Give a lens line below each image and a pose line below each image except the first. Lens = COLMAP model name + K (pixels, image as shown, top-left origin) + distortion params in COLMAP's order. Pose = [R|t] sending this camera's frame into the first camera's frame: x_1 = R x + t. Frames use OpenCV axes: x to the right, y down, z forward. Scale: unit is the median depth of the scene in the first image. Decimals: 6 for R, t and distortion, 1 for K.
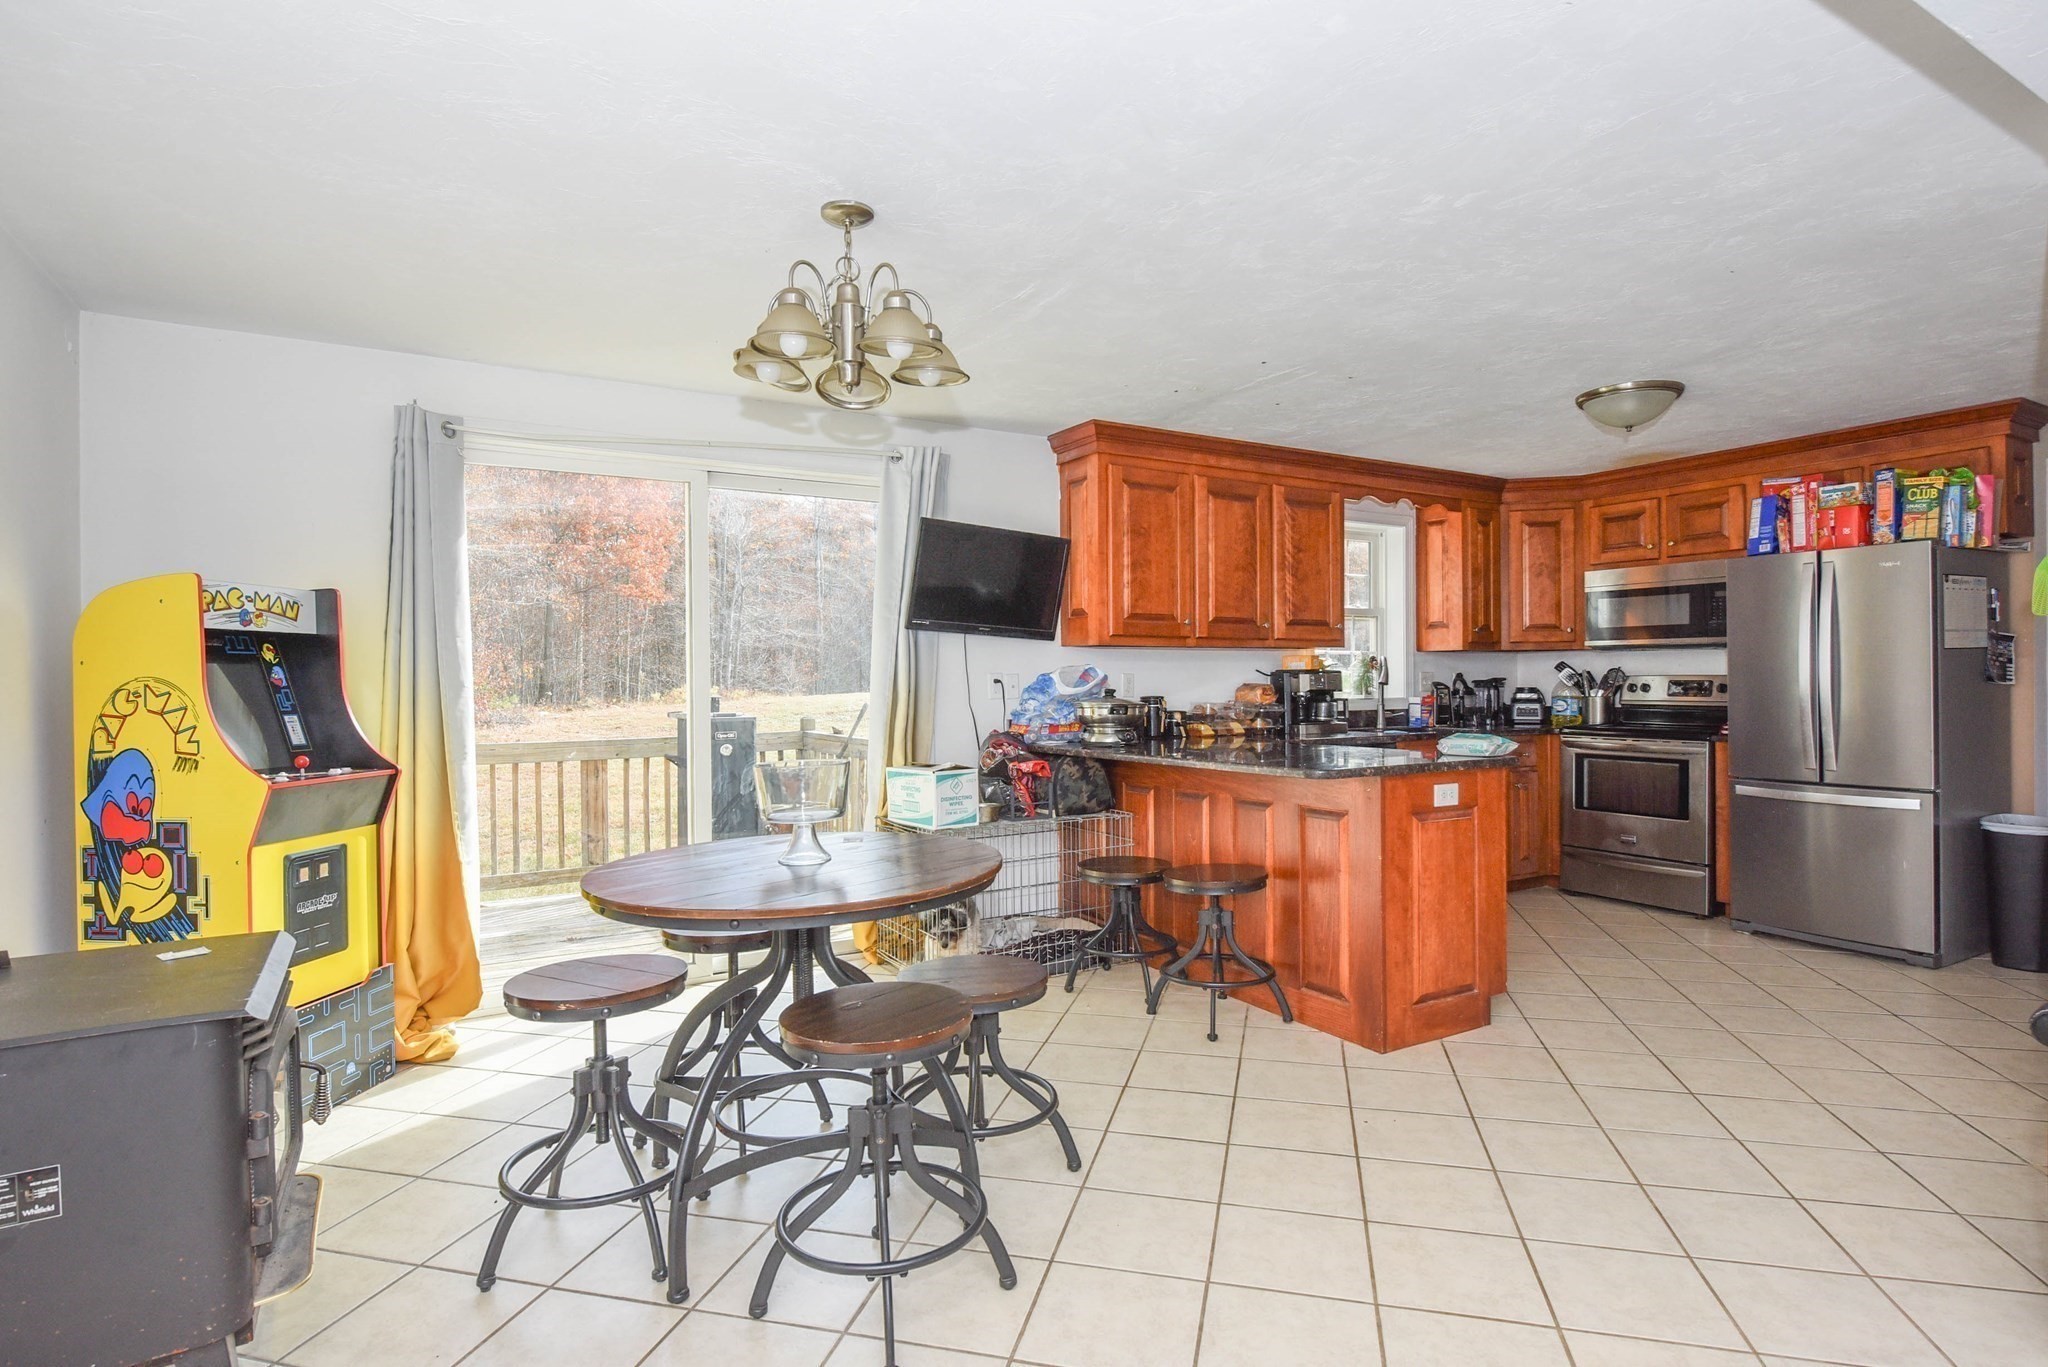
lens RADIAL K [[1028.7, 0, 1027.8], [0, 1028.7, 683.6], [0, 0, 1]] dist [-0.005428, -0.003294]
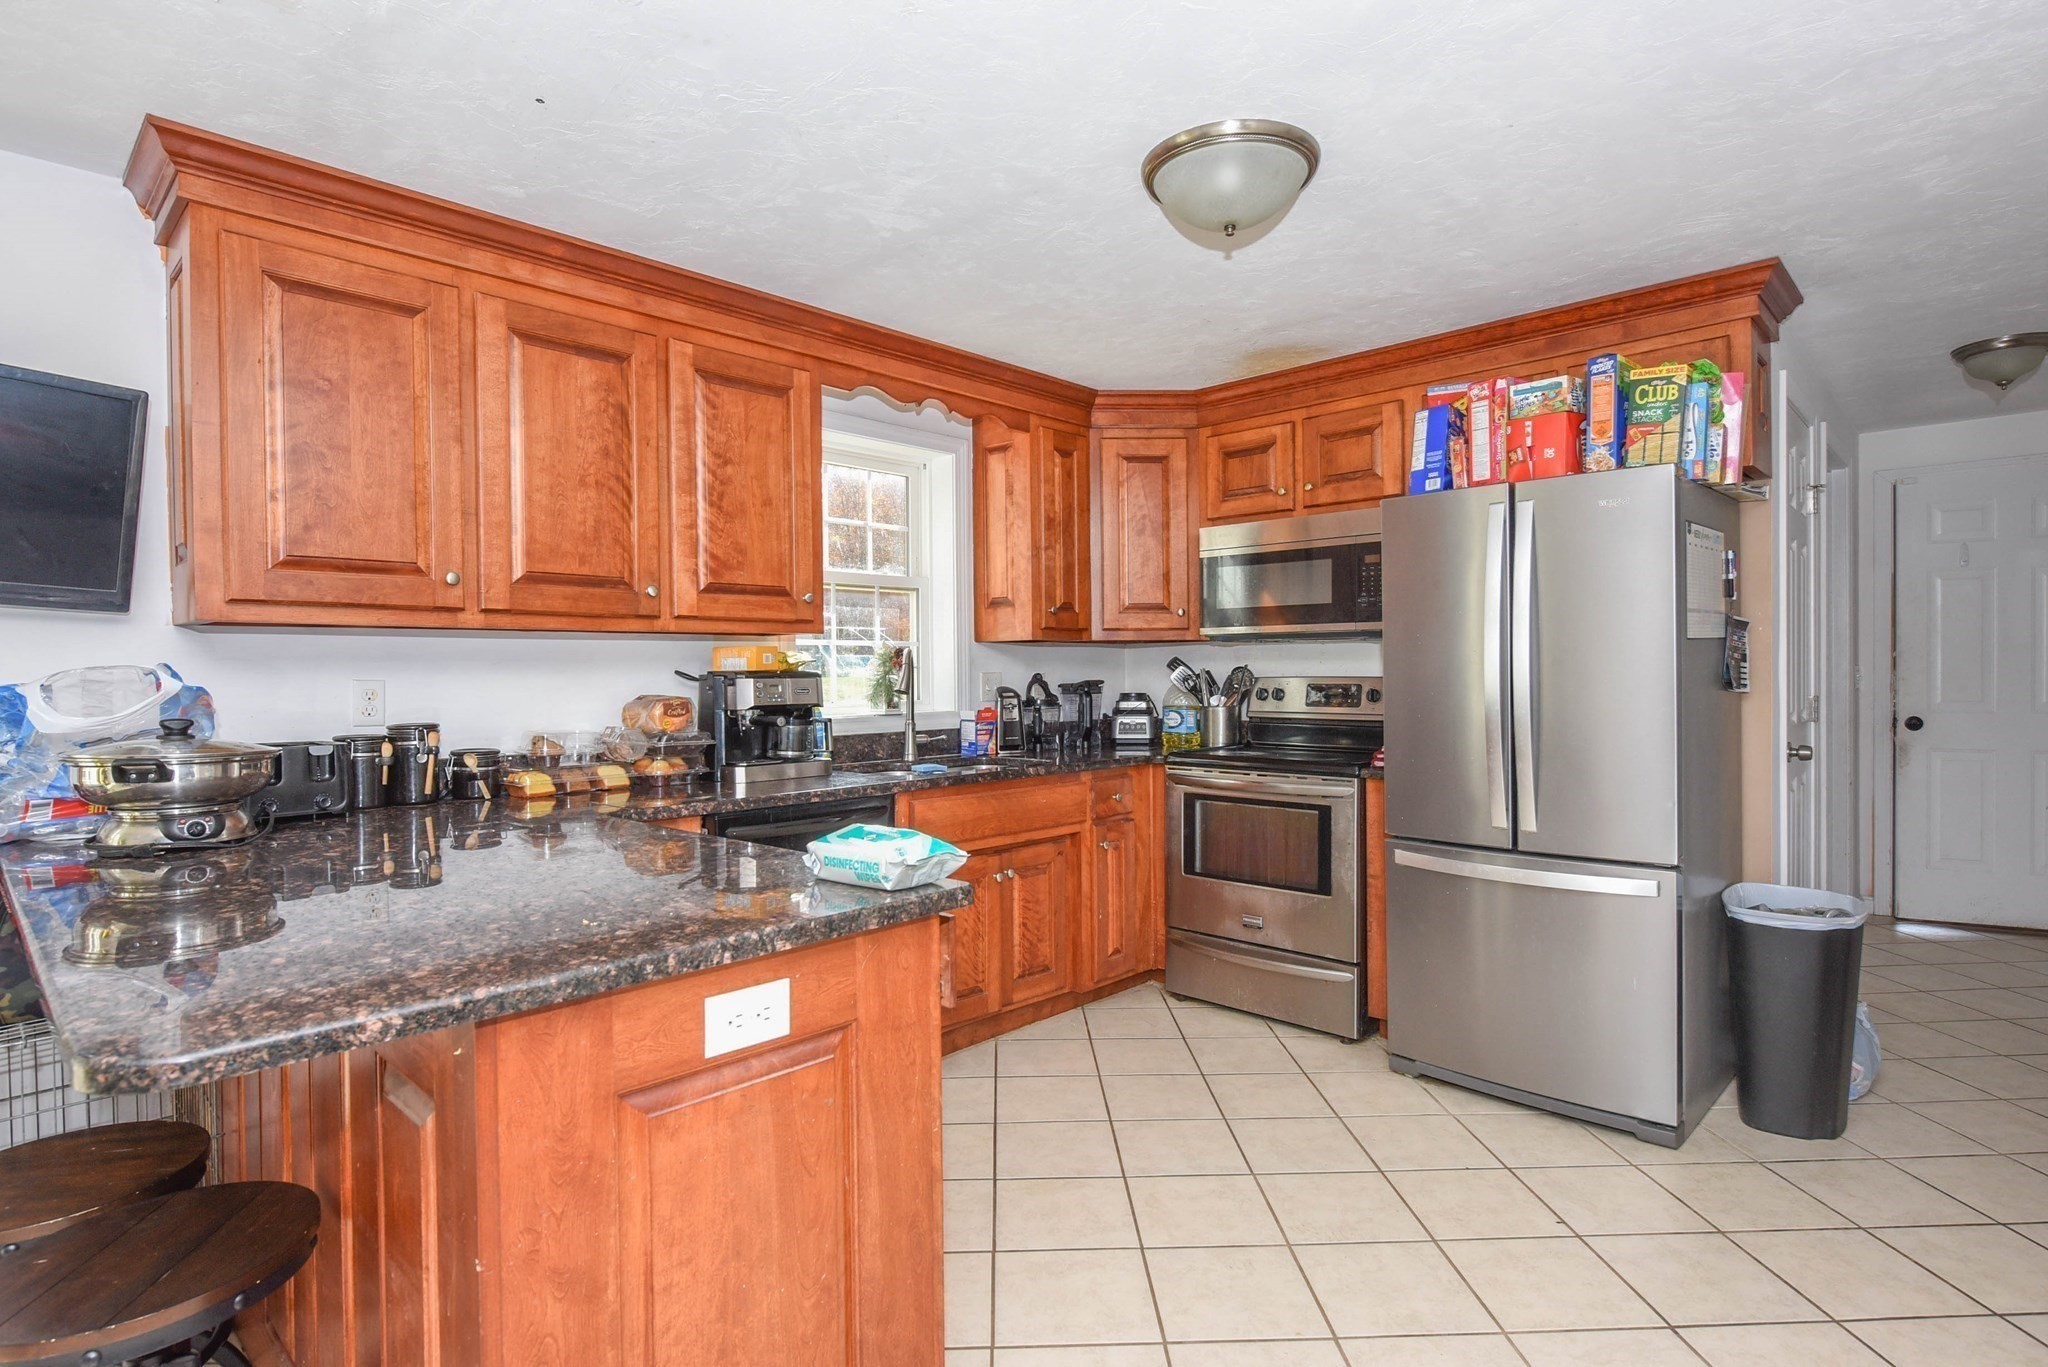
lens RADIAL K [[1028.7, 0, 1025.1], [0, 1028.7, 684.0], [0, 0, 1]] dist [-0.005428, -0.003294]
pose [[0.961642, -0.005958, 0.274243, 0.274887], [0.004196, 0.999967, 0.007012, -0.010262], [-0.274276, -0.005593, 0.961635, 0.419695]]
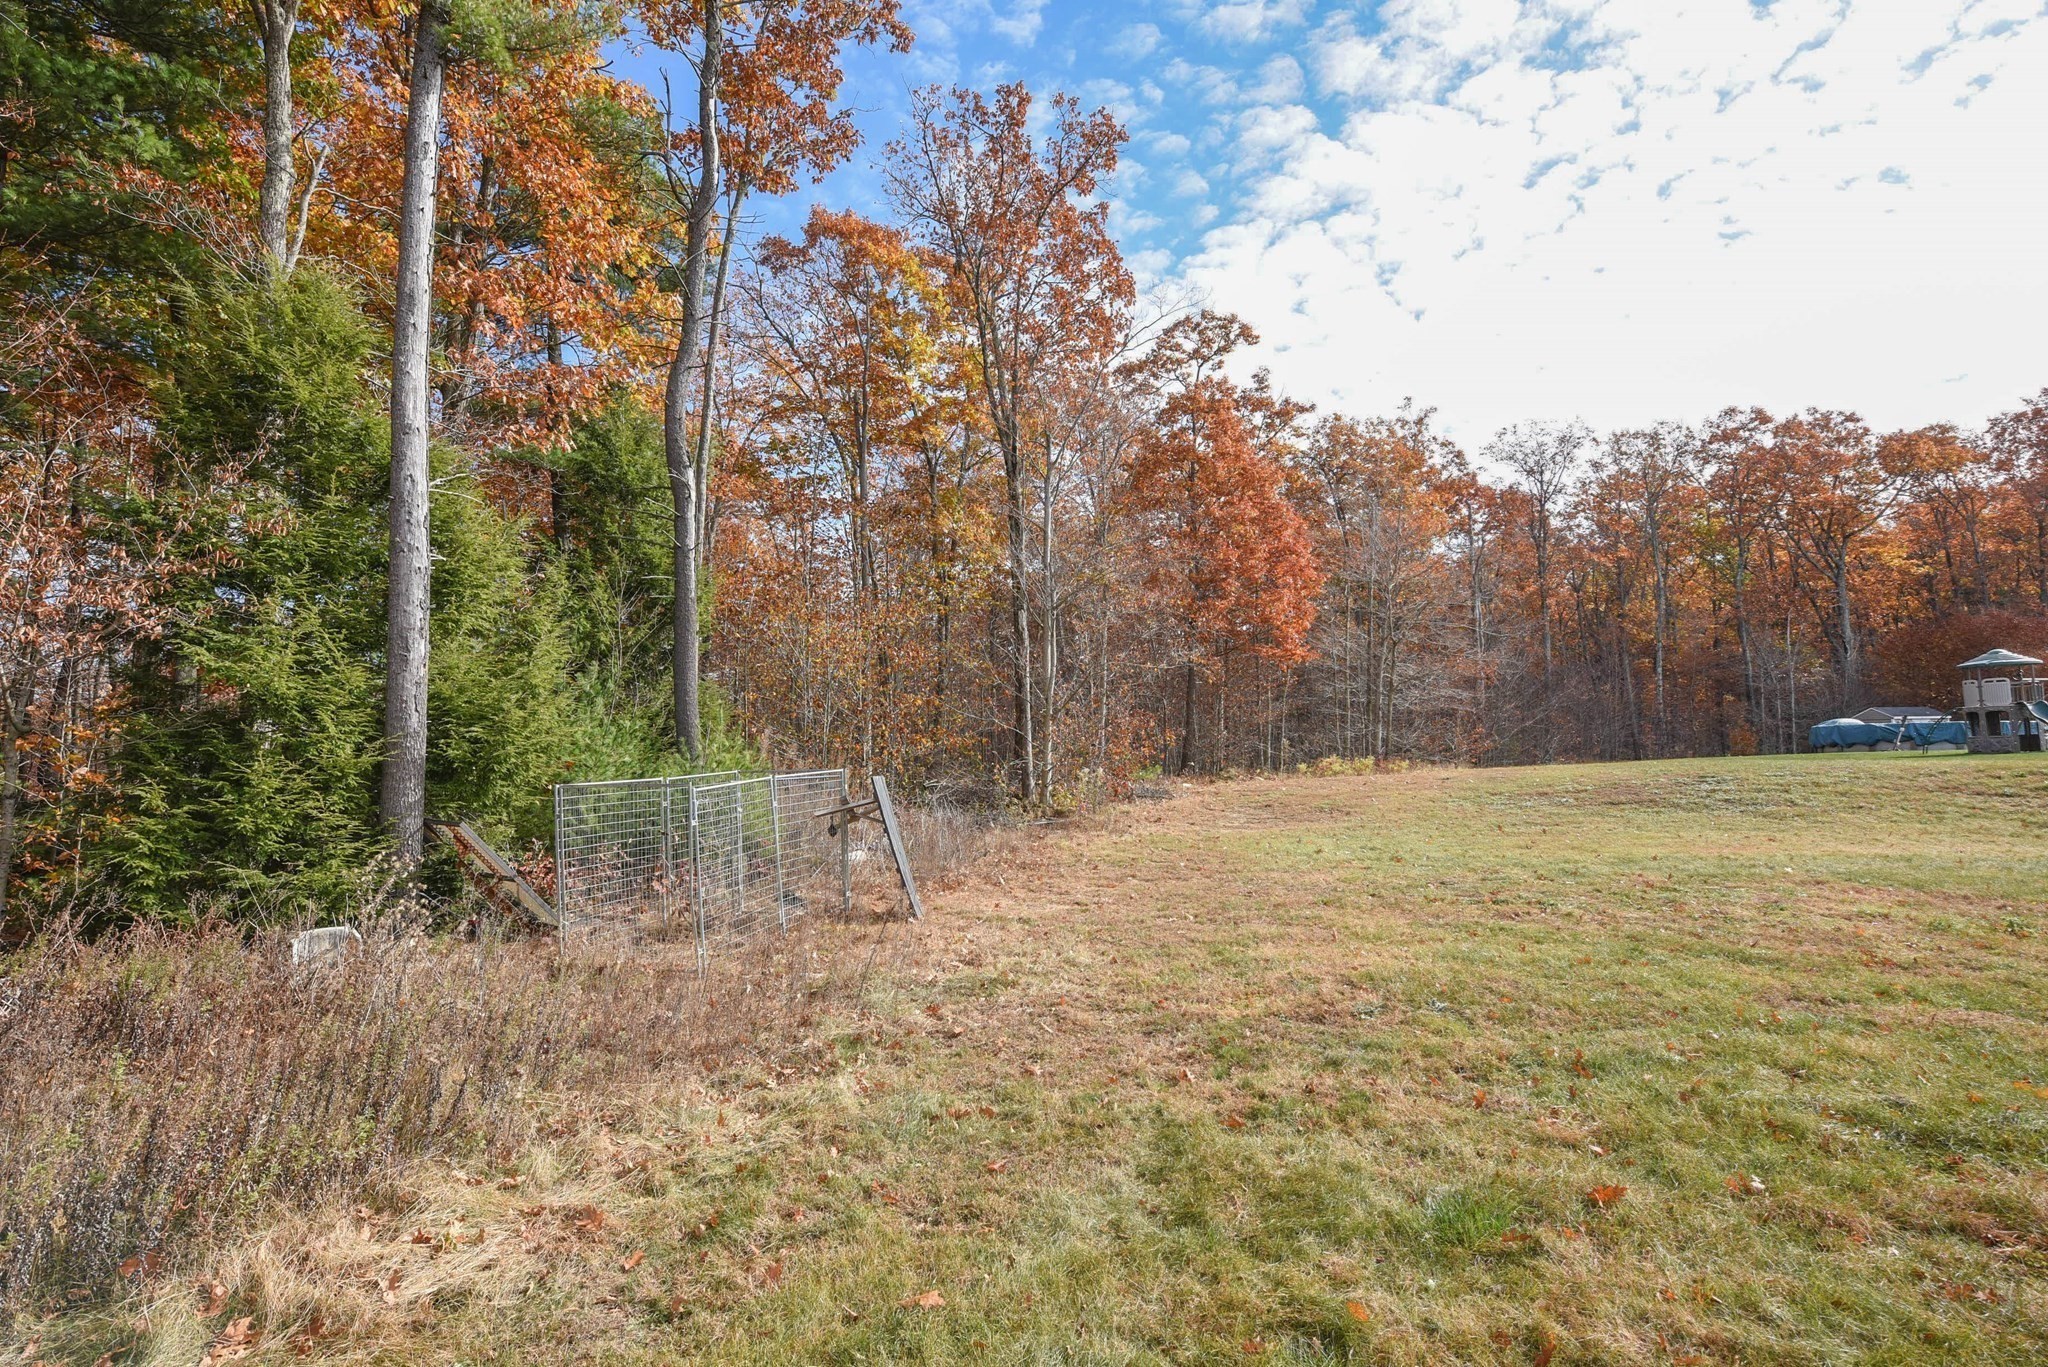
lens RADIAL K [[1028.7, 0, 1028.5], [0, 1028.7, 682.4], [0, 0, 1]] dist [-0.005428, -0.003294]
pose [[0.829880, -0.036304, -0.556759, -0.582161], [-0.001829, 0.997698, -0.067783, -0.002036], [0.557939, 0.057270, 0.827904, 1.230501]]
